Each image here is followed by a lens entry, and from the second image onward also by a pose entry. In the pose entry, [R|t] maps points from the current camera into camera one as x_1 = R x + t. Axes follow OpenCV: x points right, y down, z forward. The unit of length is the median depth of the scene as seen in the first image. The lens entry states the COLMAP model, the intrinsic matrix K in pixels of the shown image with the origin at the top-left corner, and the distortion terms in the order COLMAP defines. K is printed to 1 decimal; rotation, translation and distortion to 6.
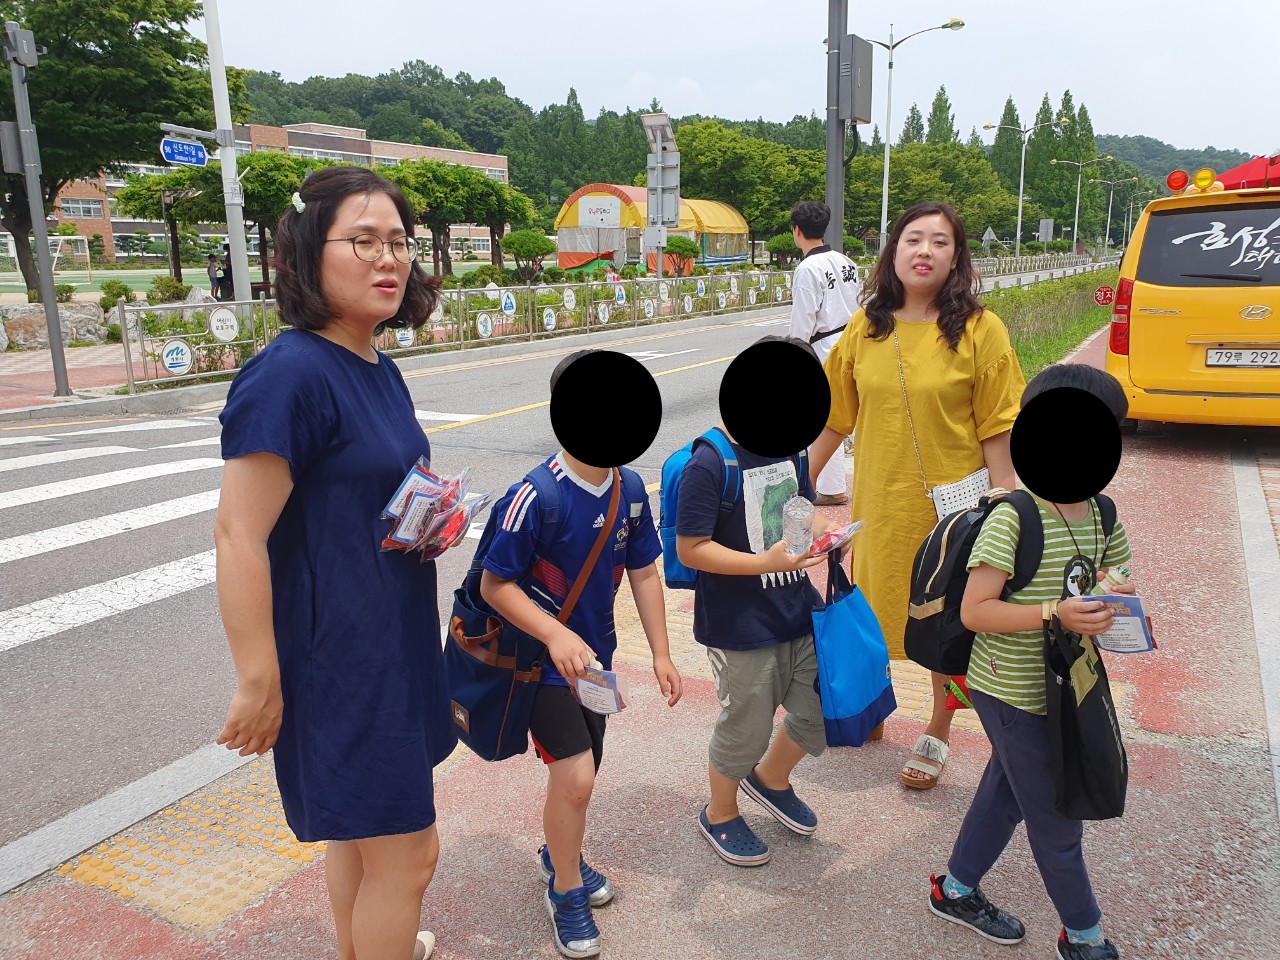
lens RADIAL K [[982.7, 0, 657.3], [0, 982.7, 482.1], [0, 0, 1]] dist [0.000837, 0.005002]
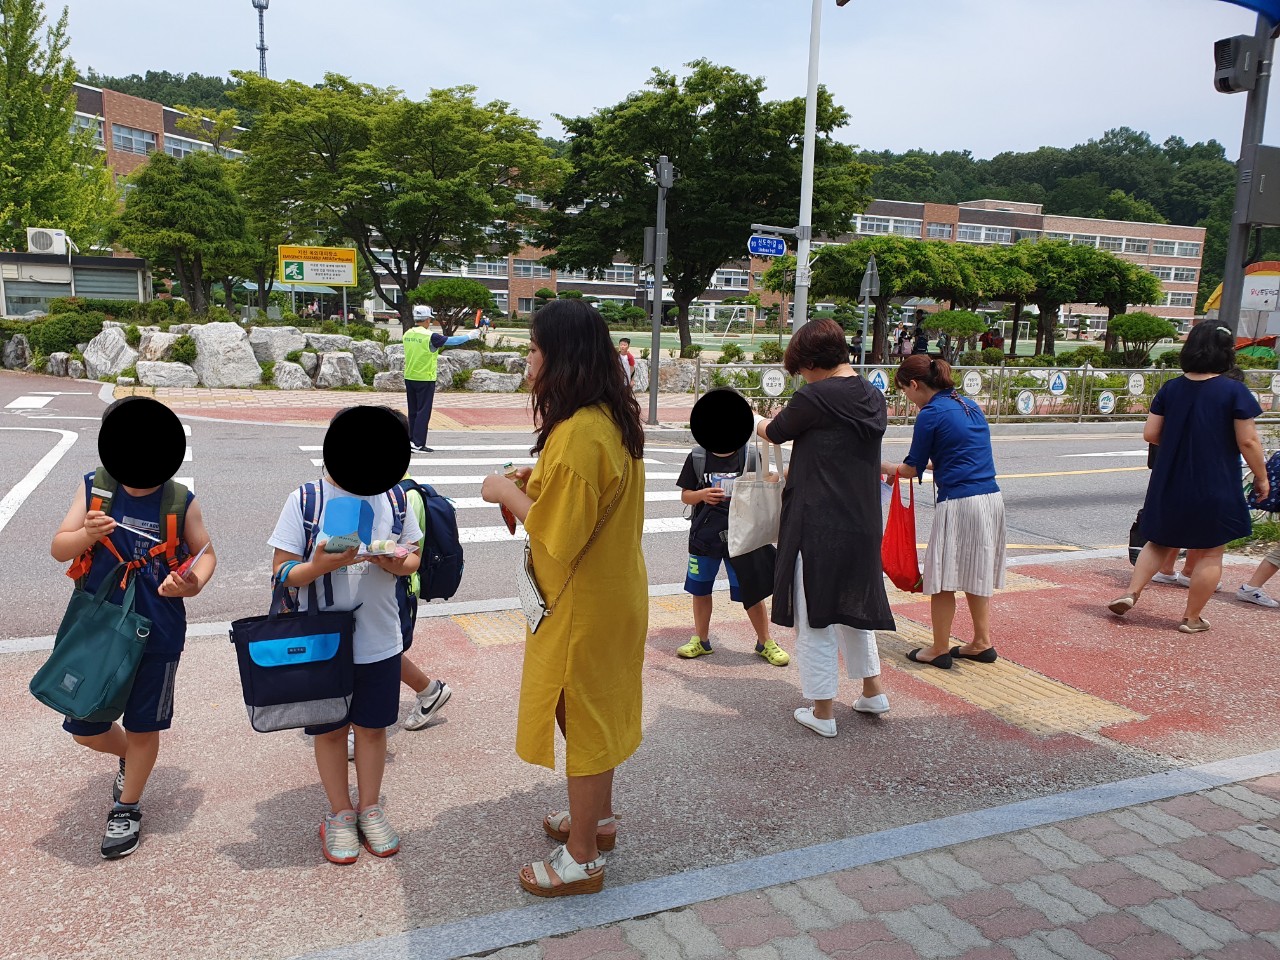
lens RADIAL K [[1016.1, 0, 640.0], [0, 1016.1, 480.0], [0, 0, 1]] dist [-0.011761, 0.058216]
pose [[0.798639, 0.129437, -0.587727, 0.064218], [-0.175804, 0.984176, -0.022145, 0.006092], [0.575560, 0.121011, 0.808756, -0.036850]]
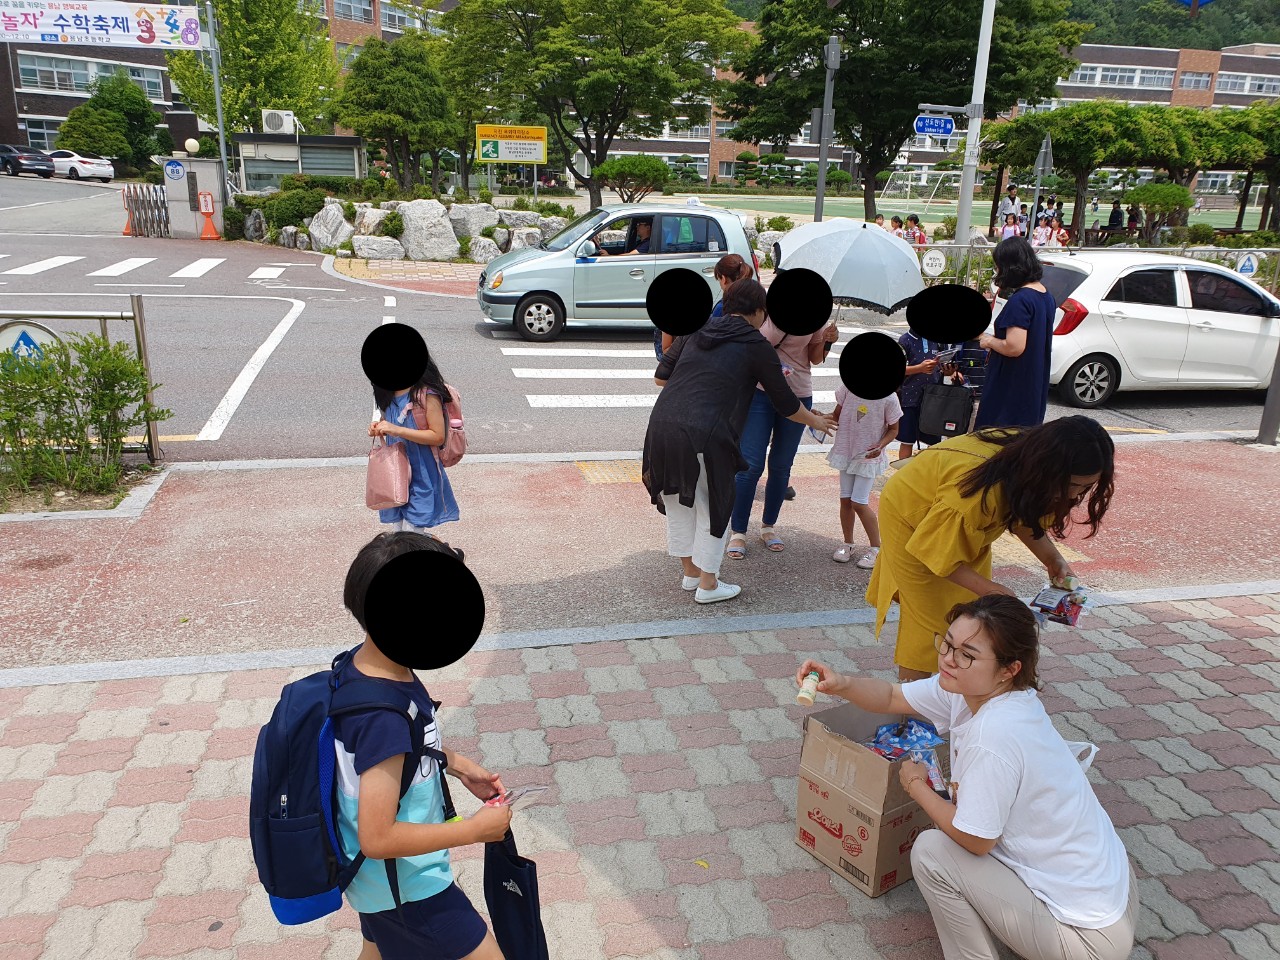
lens RADIAL K [[1034.4, 0, 661.3], [0, 1034.4, 452.4], [0, 0, 1]] dist [0.013008, 0.003528]
pose [[0.680432, 0.219227, -0.699251, 0.102699], [-0.203385, 0.973212, 0.107207, 0.001555], [0.704022, 0.069270, 0.706792, -0.055788]]
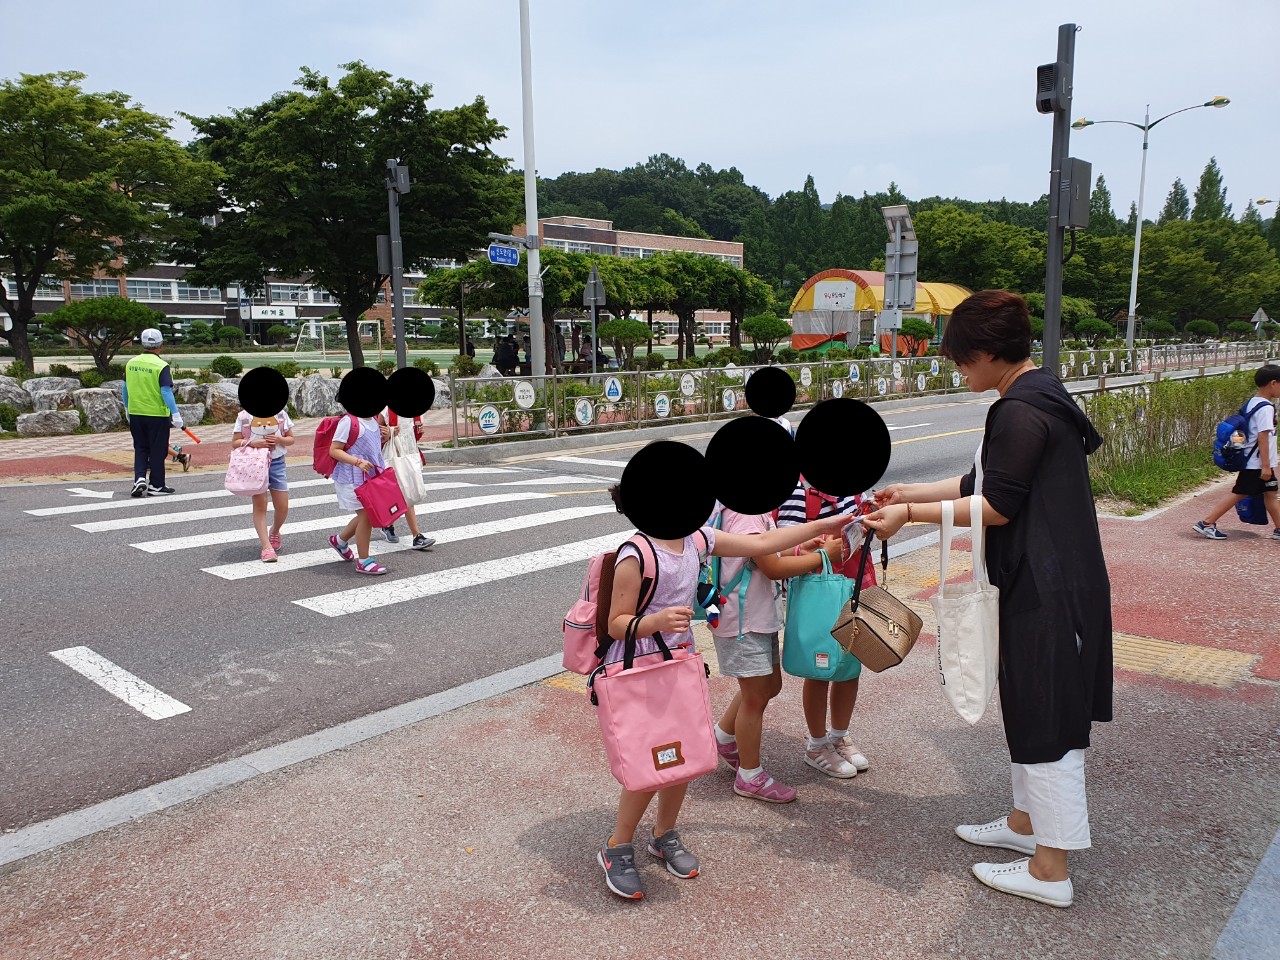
lens RADIAL K [[988.1, 0, 658.0], [0, 988.1, 499.8], [0, 0, 1]] dist [0.014430, -0.004411]
pose [[0.974376, 0.039666, -0.221398, -0.001310], [-0.053913, 0.996820, -0.058678, 0.011384], [0.218366, 0.069110, 0.973417, -0.050384]]
